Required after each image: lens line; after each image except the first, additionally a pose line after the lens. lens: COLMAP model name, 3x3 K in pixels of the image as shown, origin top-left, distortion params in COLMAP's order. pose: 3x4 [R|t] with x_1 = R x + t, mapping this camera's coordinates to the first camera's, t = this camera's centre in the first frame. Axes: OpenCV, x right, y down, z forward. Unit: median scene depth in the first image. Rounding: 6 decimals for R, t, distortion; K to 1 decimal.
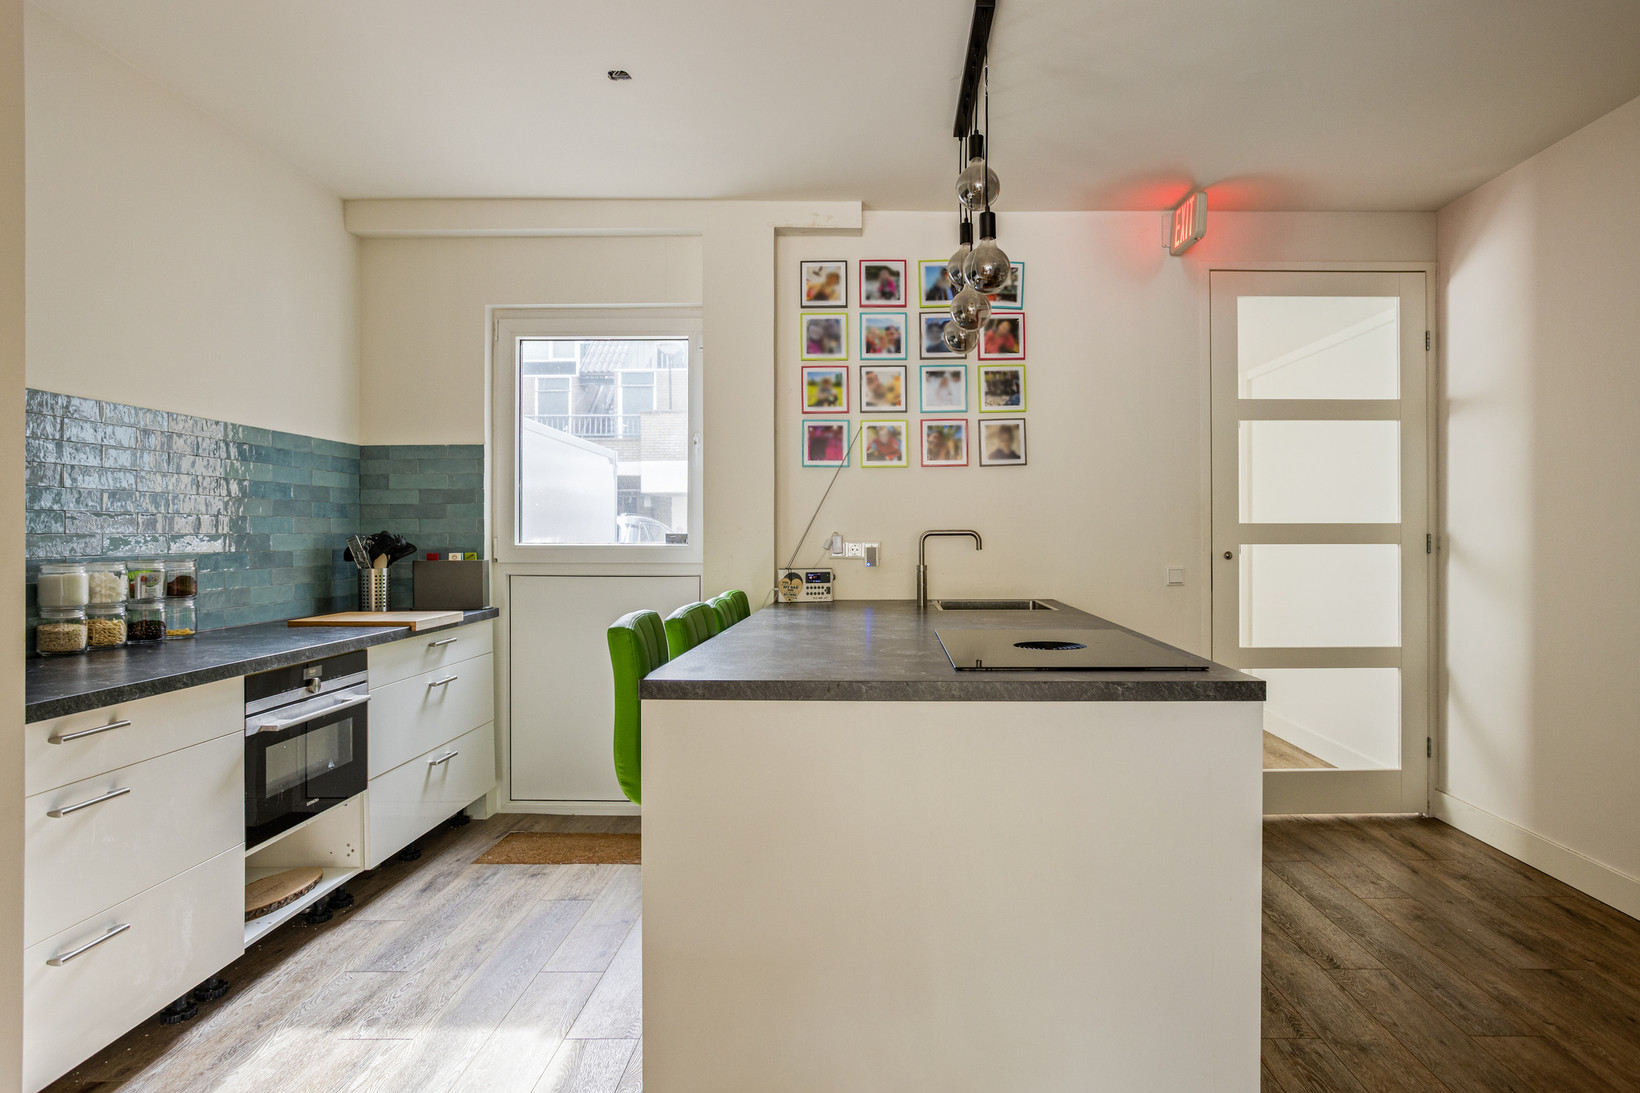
lens RADIAL K [[931.9, 0, 853.6], [0, 931.9, 537.5], [0, 0, 1]] dist [-0.042820, 0.024371]
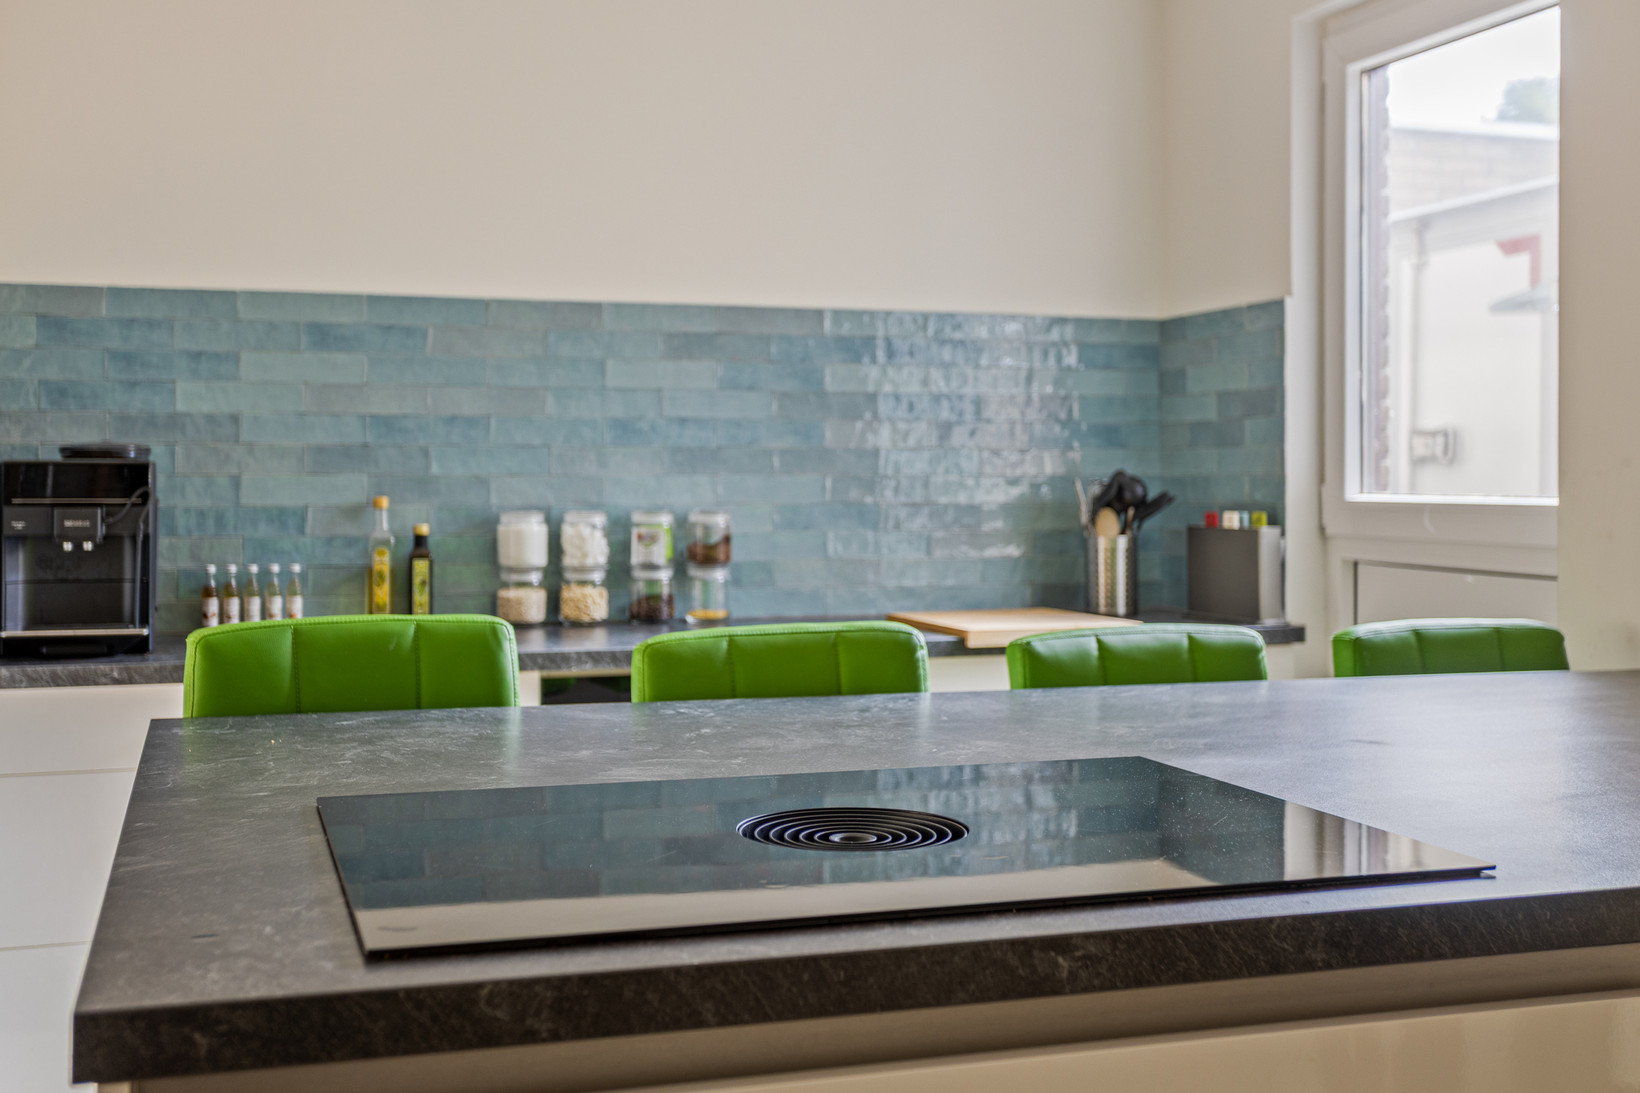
lens RADIAL K [[1817.9, 0, 820.7], [0, 1817.9, 477.1], [0, 0, 1]] dist [0.031714, 0.000000]
pose [[0.344916, -0.000263, -0.938634, 0.472976], [-0.004082, 0.999990, -0.001781, -0.000624], [0.938625, 0.004445, 0.344911, 0.456197]]
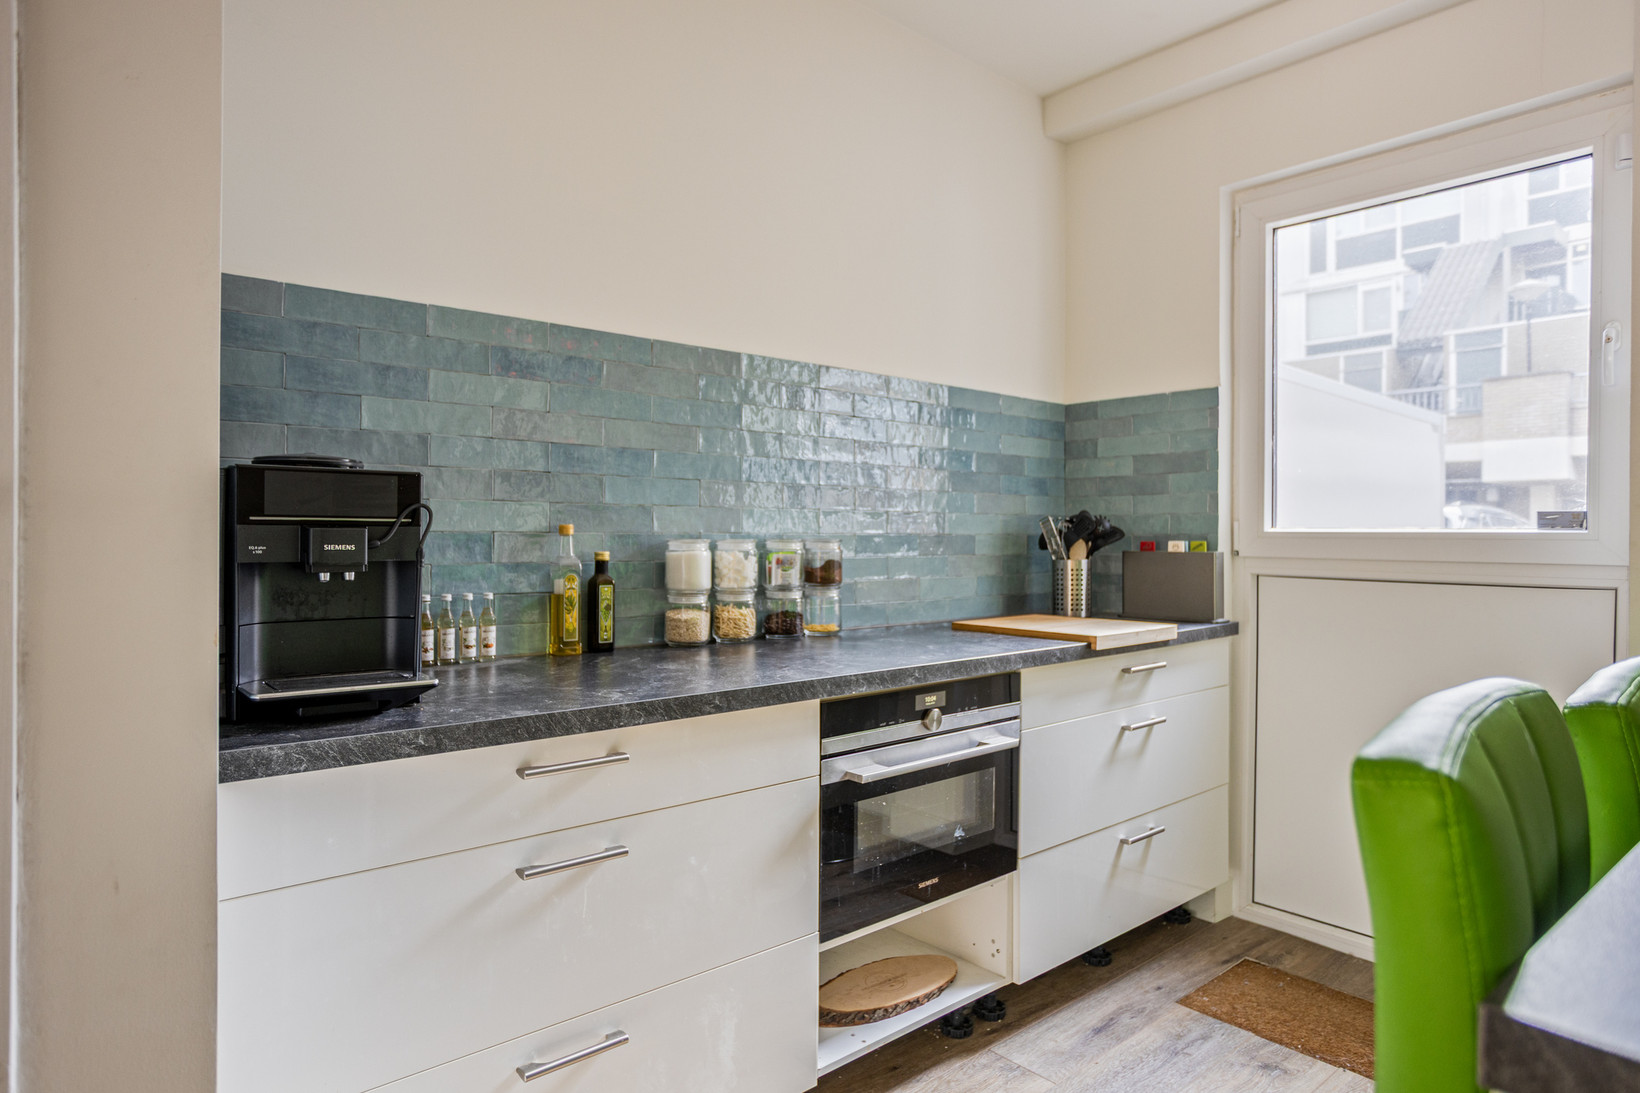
lens RADIAL K [[951.5, 0, 818.3], [0, 951.5, 538.0], [0, 0, 1]] dist [-0.032262, 0.018541]
pose [[0.668134, 0.008036, -0.743997, -0.075603], [-0.008336, 0.999960, 0.003315, 0.014852], [0.743994, 0.003987, 0.668174, 0.322963]]
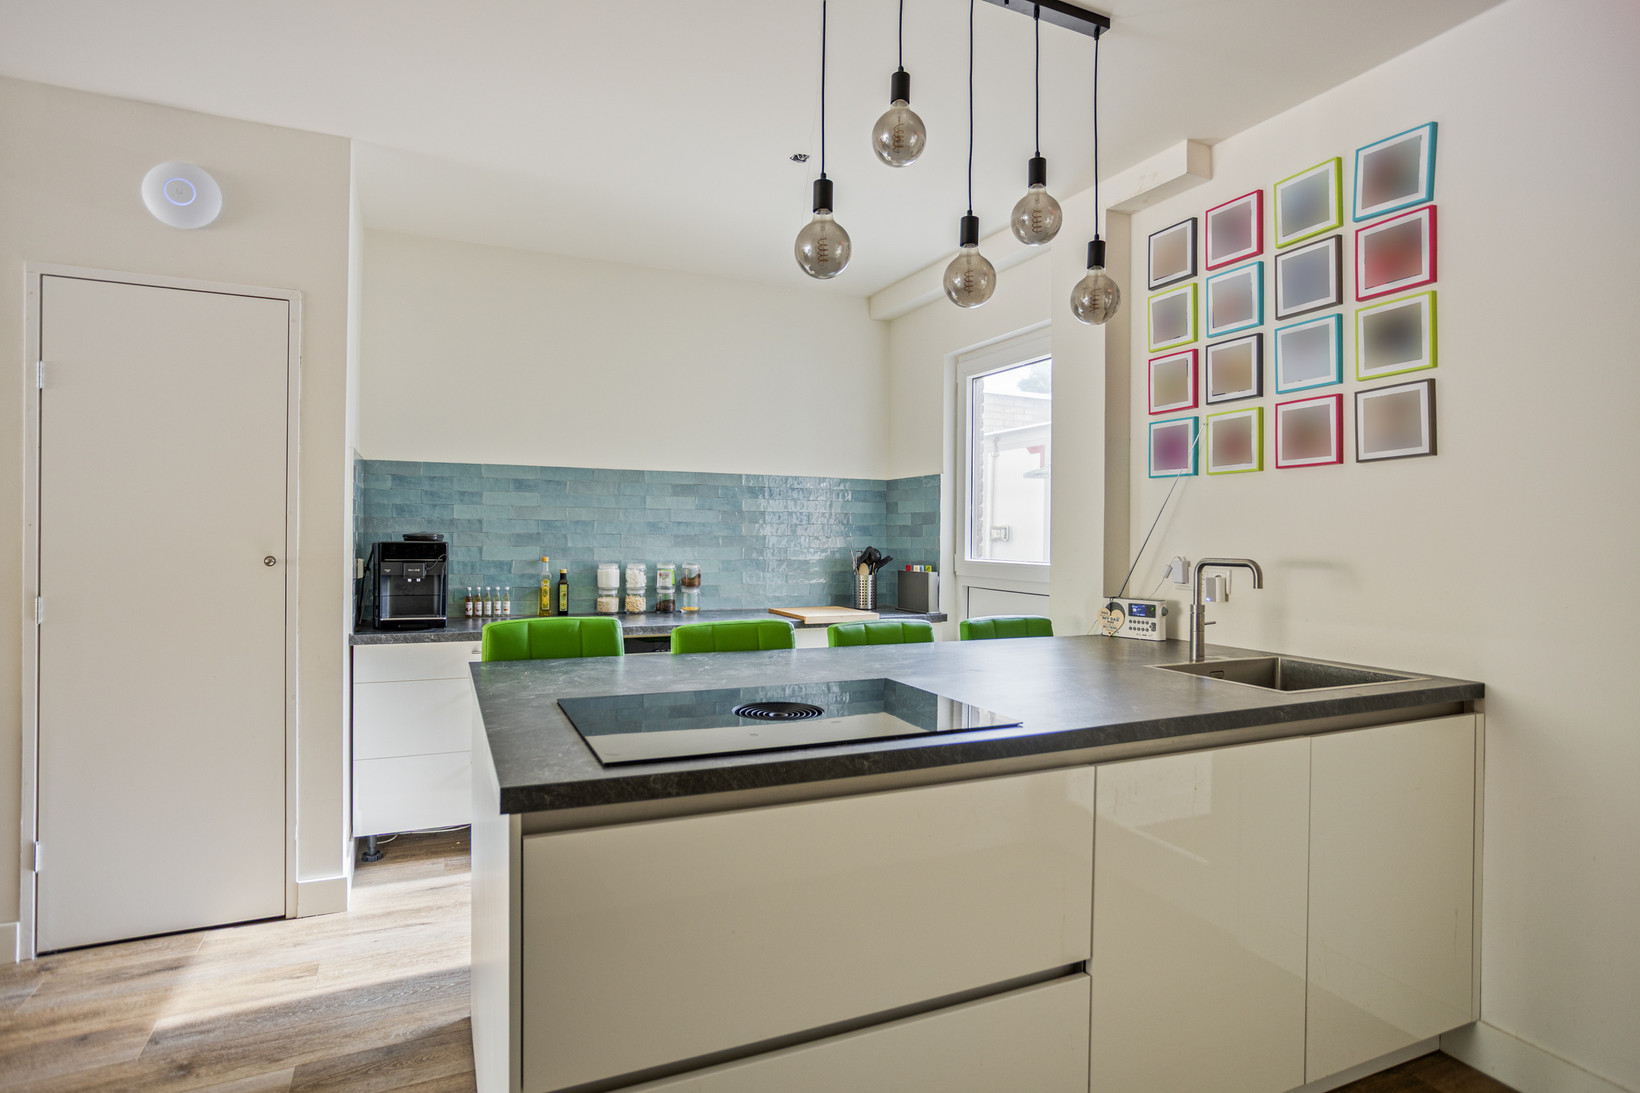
lens RADIAL K [[837.5, 0, 806.4], [0, 837.5, 538.1], [0, 0, 1]] dist [-0.025327, 0.000628]
pose [[0.434697, 0.006922, -0.900550, 0.521118], [-0.013323, 0.999910, 0.001254, -0.019564], [0.900478, 0.011453, 0.434751, 0.414960]]
